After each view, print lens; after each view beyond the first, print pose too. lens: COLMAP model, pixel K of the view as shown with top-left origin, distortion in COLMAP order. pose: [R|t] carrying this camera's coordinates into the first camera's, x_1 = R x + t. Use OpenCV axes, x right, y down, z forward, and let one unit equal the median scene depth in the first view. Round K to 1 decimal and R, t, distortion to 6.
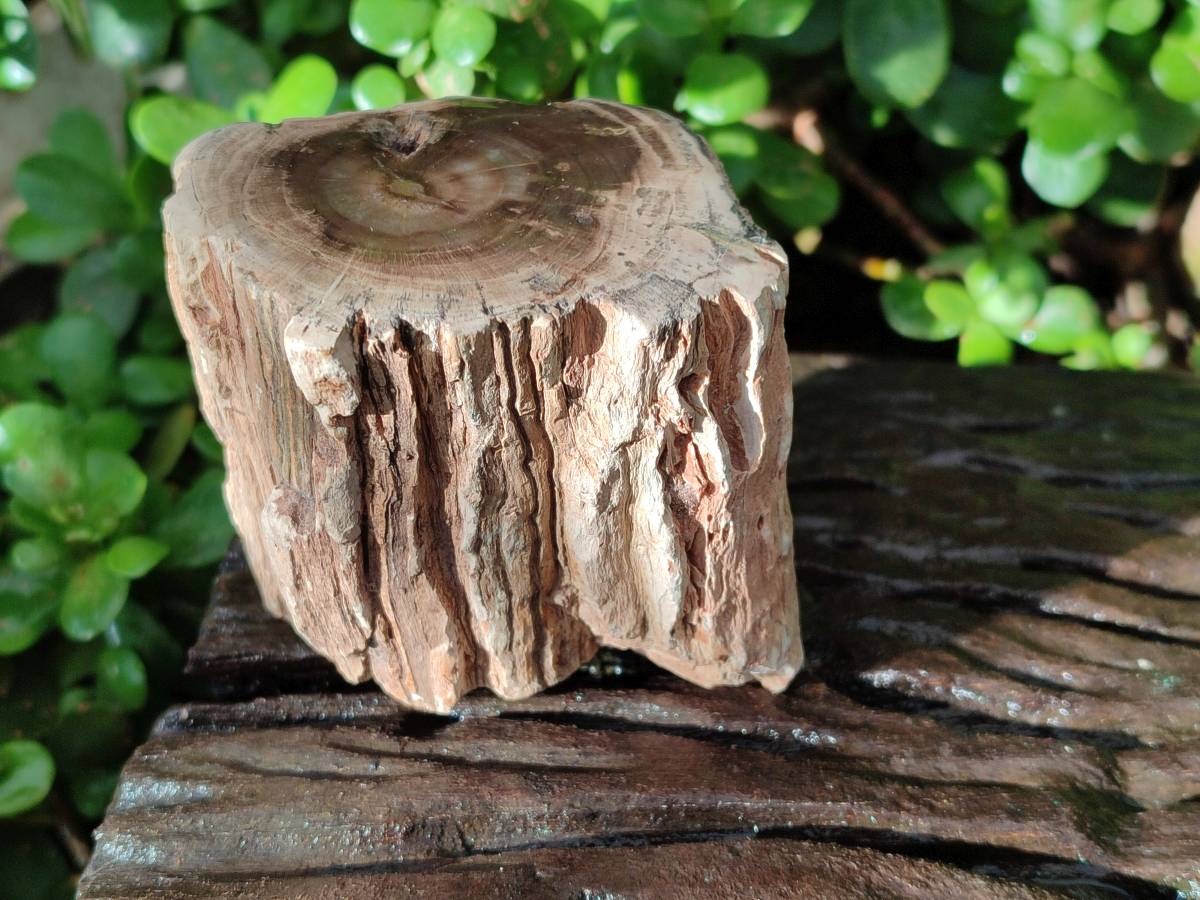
lens RADIAL K [[1790.8, 0, 594.4], [0, 1790.8, 445.4], [0, 0, 1]] dist [0.180947, 0.000000]
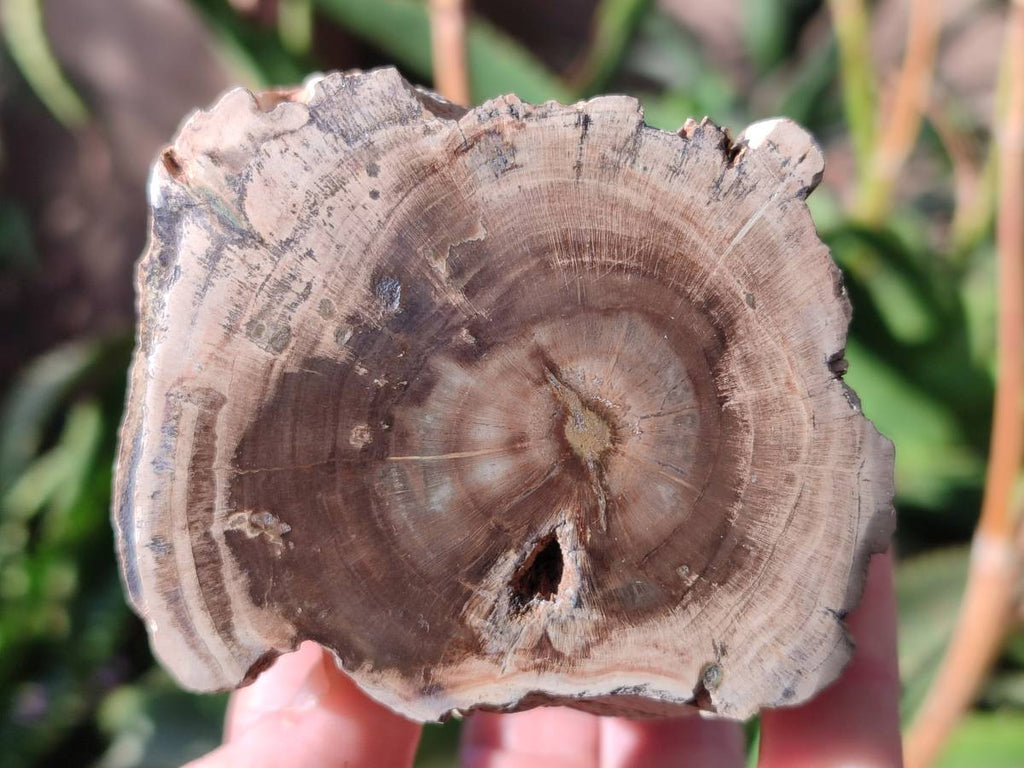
lens RADIAL K [[1528.1, 0, 517.5], [0, 1528.1, 383.6], [0, 0, 1]] dist [0.180947, 0.000000]
pose [[-0.925026, -0.379503, -0.017419, -0.060280], [0.215234, -0.561306, 0.799131, -0.654489], [-0.313050, 0.735468, 0.600905, 0.631241]]
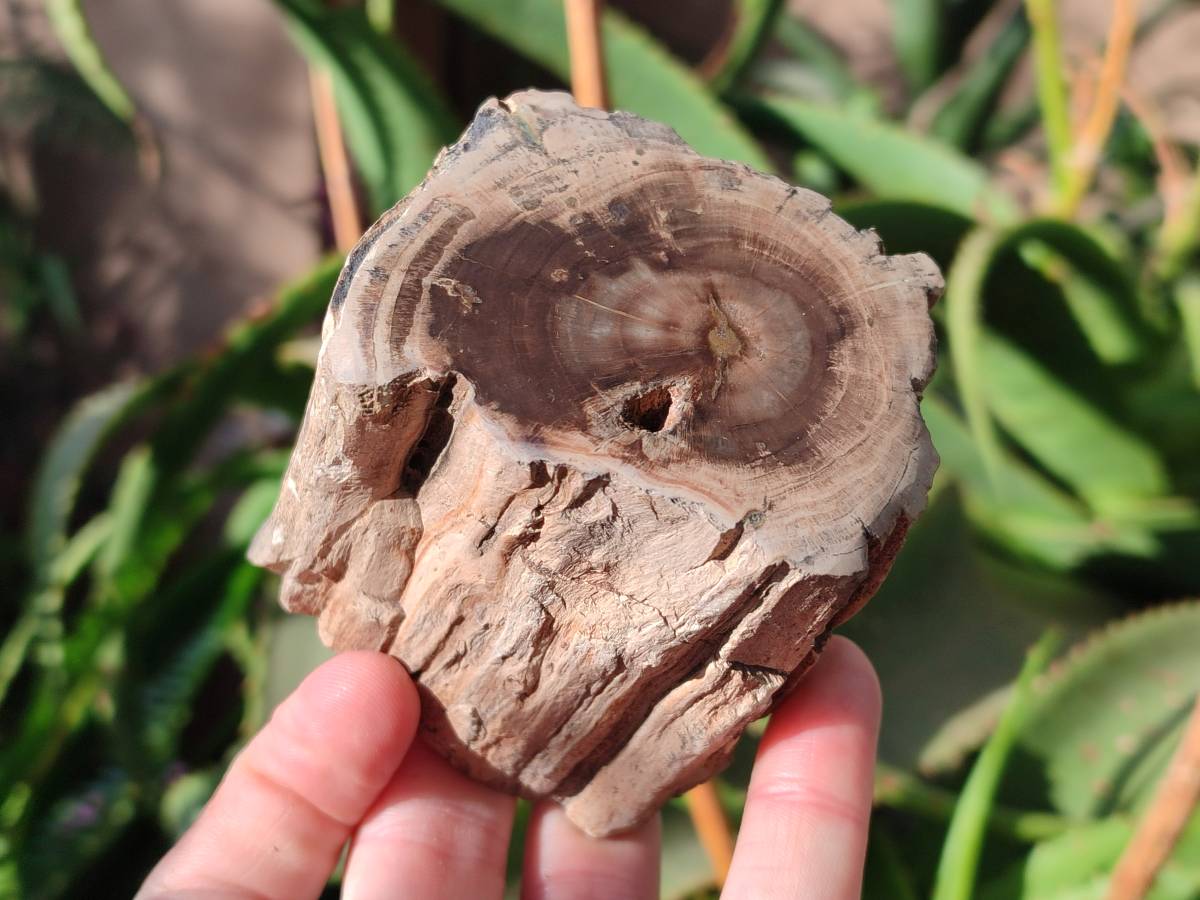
lens RADIAL K [[1790.8, 0, 597.3], [0, 1790.8, 457.1], [0, 0, 1]] dist [0.180947, 0.000000]
pose [[-0.699145, -0.667734, 0.255591, -0.346373], [0.222073, 0.136994, 0.965358, -1.082593], [-0.679617, 0.731685, 0.052507, 1.065038]]
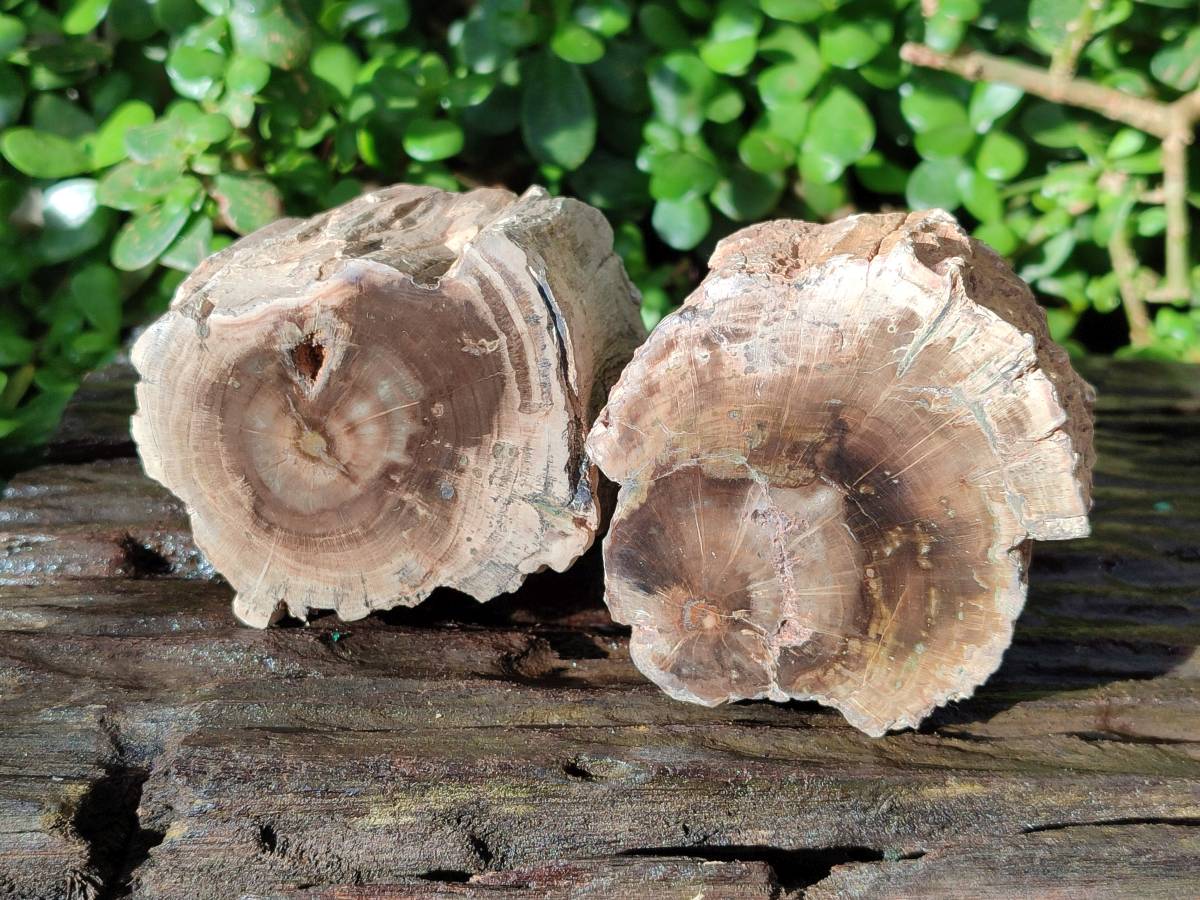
lens RADIAL K [[1790.8, 0, 602.7], [0, 1790.8, 452.9], [0, 0, 1]] dist [0.180947, 0.000000]
pose [[0.989089, 0.142163, -0.038629, 0.156634], [-0.013960, 0.351485, 0.936090, -1.388979], [0.146655, -0.925337, 0.349634, 0.585162]]
